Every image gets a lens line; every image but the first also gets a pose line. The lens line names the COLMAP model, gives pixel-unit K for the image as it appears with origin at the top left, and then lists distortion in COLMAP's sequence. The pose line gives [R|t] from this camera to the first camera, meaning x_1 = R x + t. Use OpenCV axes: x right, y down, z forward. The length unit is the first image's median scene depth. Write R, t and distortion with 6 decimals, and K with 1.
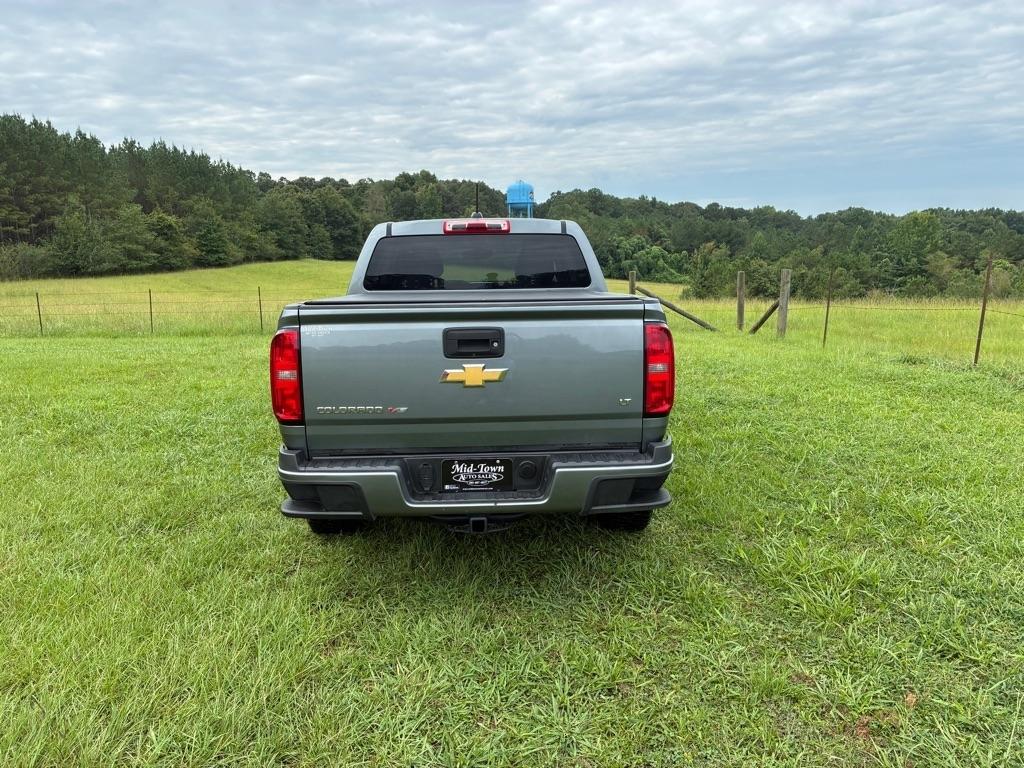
lens RADIAL K [[787.0, 0, 498.1], [0, 787.0, 368.9], [0, 0, 1]] dist [0.028499, -0.046812]
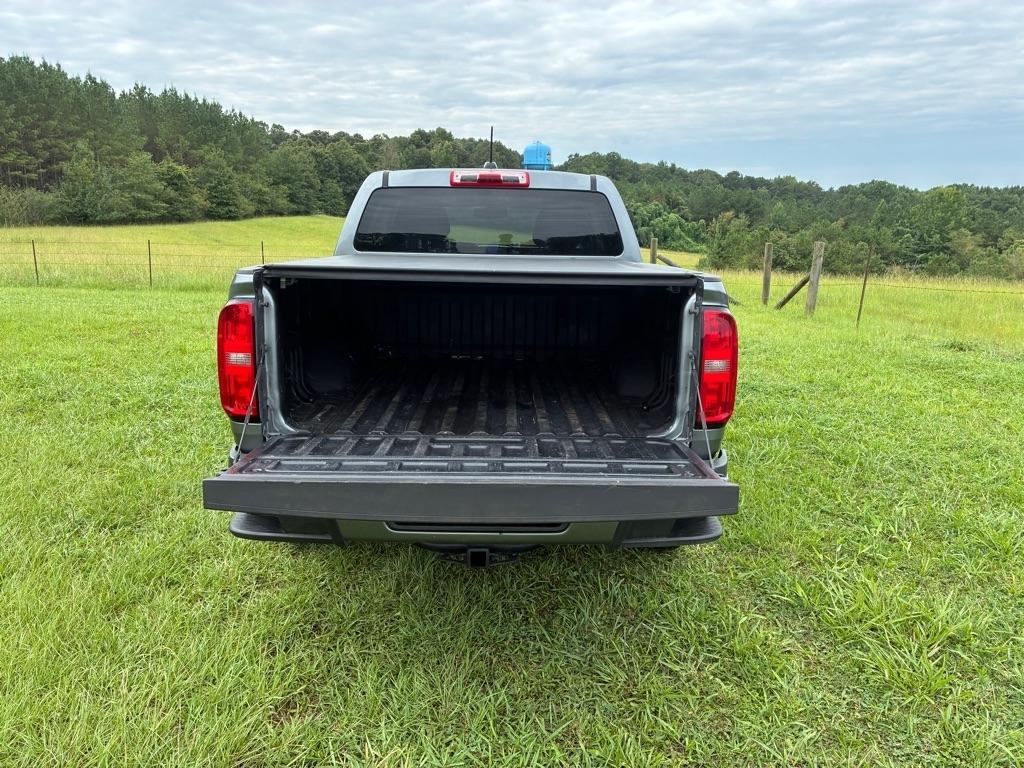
lens RADIAL K [[787.0, 0, 502.9], [0, 787.0, 373.5], [0, 0, 1]] dist [0.028499, -0.046812]
pose [[0.999371, 0.035044, -0.005441, -0.001195], [-0.034713, 0.998034, 0.052184, -0.012443], [0.007259, -0.051962, 0.998623, 0.103173]]
